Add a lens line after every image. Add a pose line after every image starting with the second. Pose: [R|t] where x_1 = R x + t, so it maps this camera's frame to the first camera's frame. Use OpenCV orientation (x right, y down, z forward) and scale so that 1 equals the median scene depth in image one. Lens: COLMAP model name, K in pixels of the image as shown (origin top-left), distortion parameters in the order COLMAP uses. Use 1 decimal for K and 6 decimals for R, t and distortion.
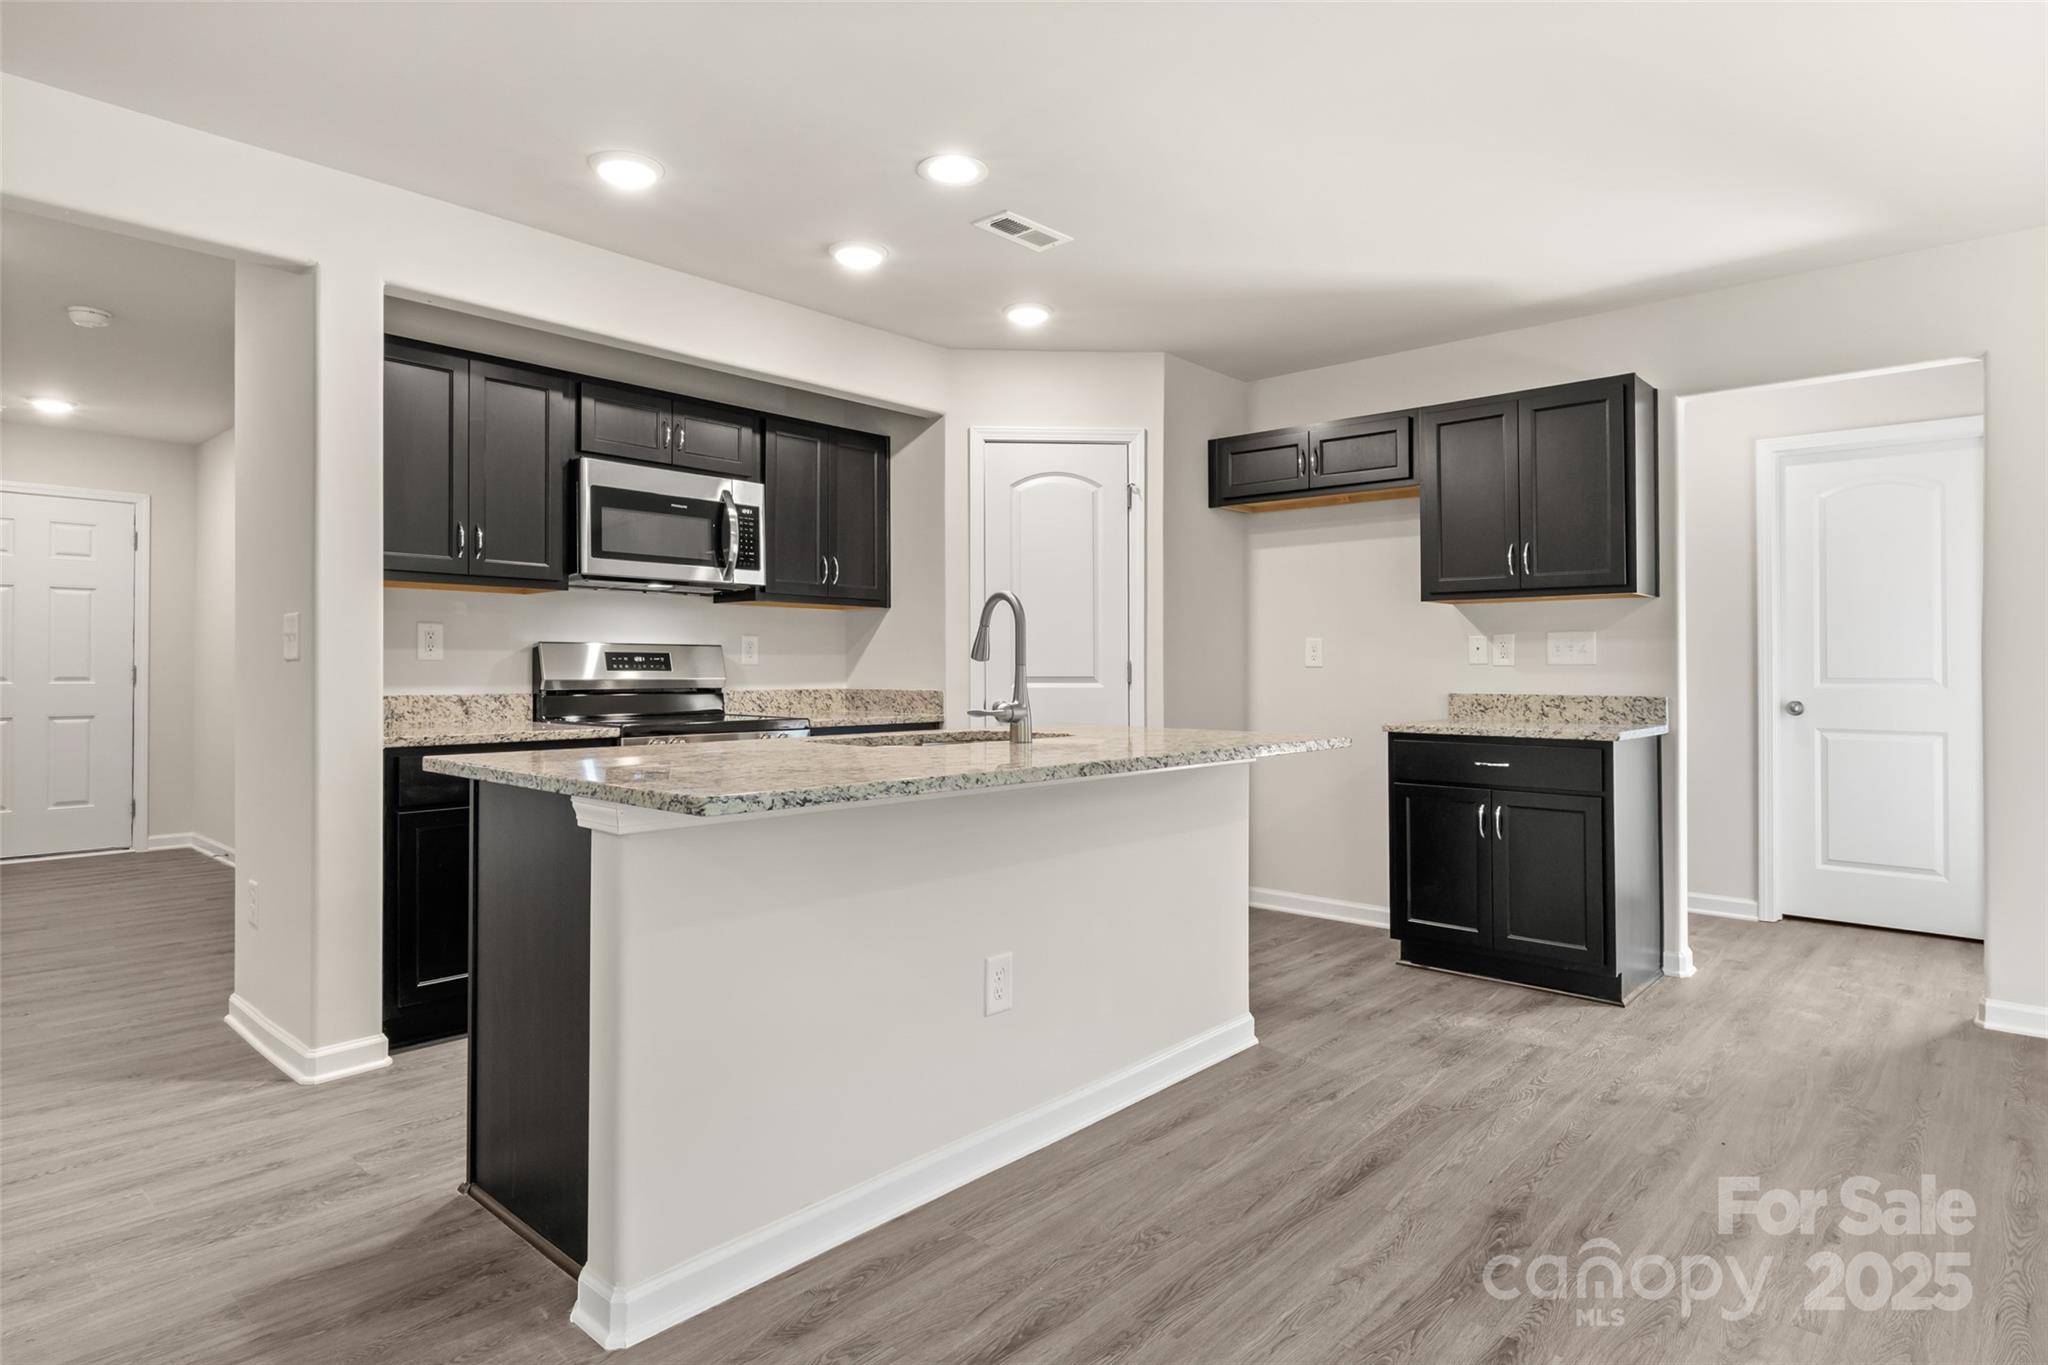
lens RADIAL K [[1104.9, 0, 1014.7], [0, 1104.9, 661.4], [0, 0, 1]] dist [-0.002330, -0.000469]
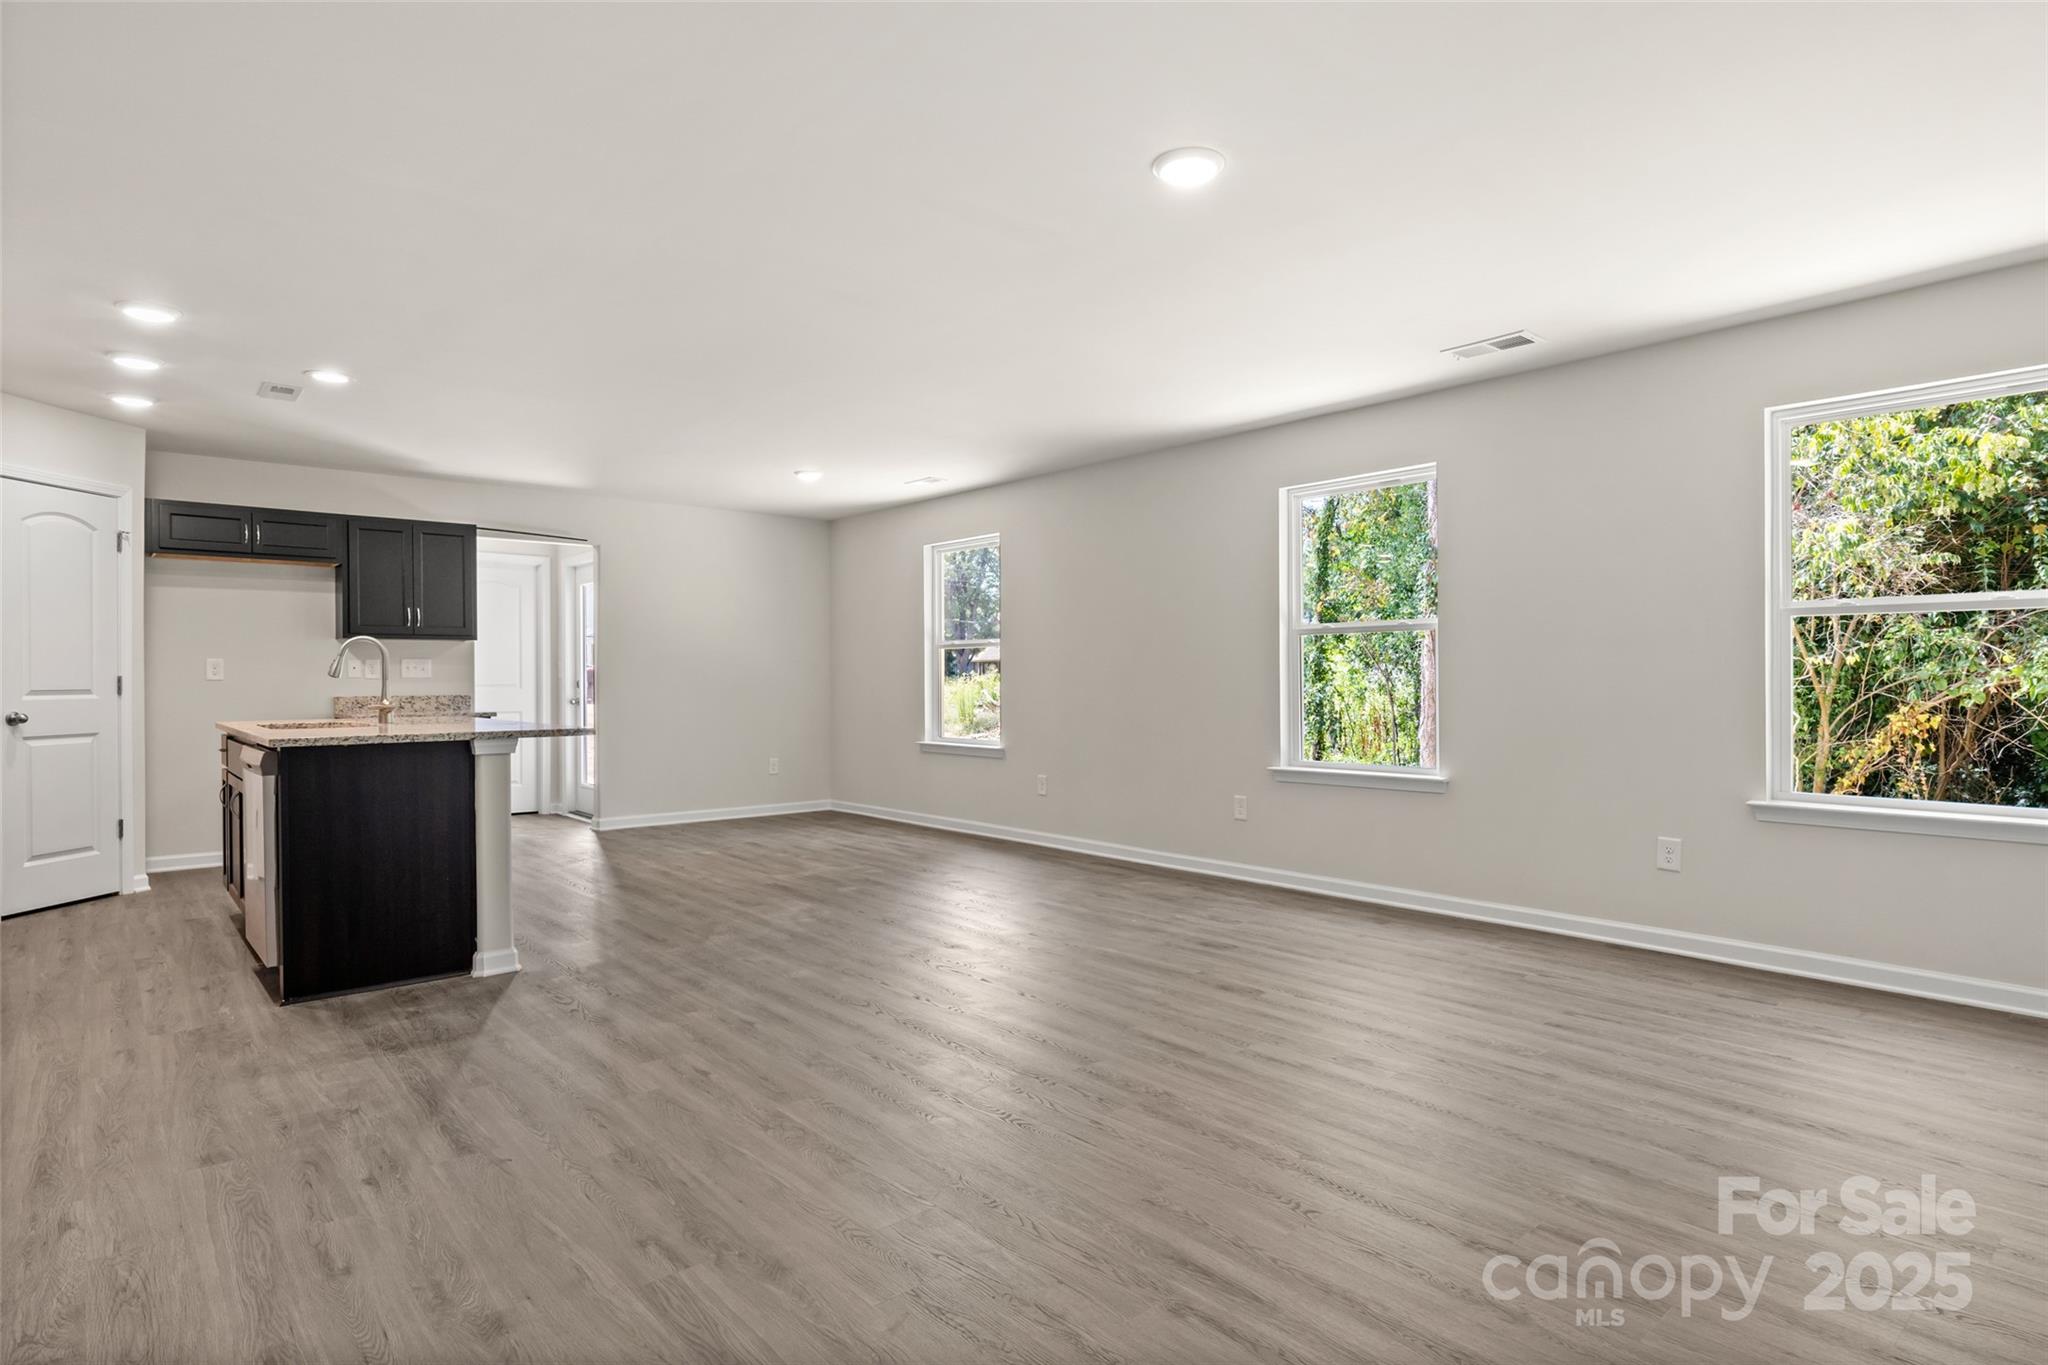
lens RADIAL K [[1104.9, 0, 1015.5], [0, 1104.9, 678.0], [0, 0, 1]] dist [-0.002330, -0.000469]
pose [[0.128518, -0.004761, 0.991696, -1.061312], [-0.002973, 0.999982, 0.005186, -0.008296], [-0.991703, -0.003615, 0.128502, -0.148851]]
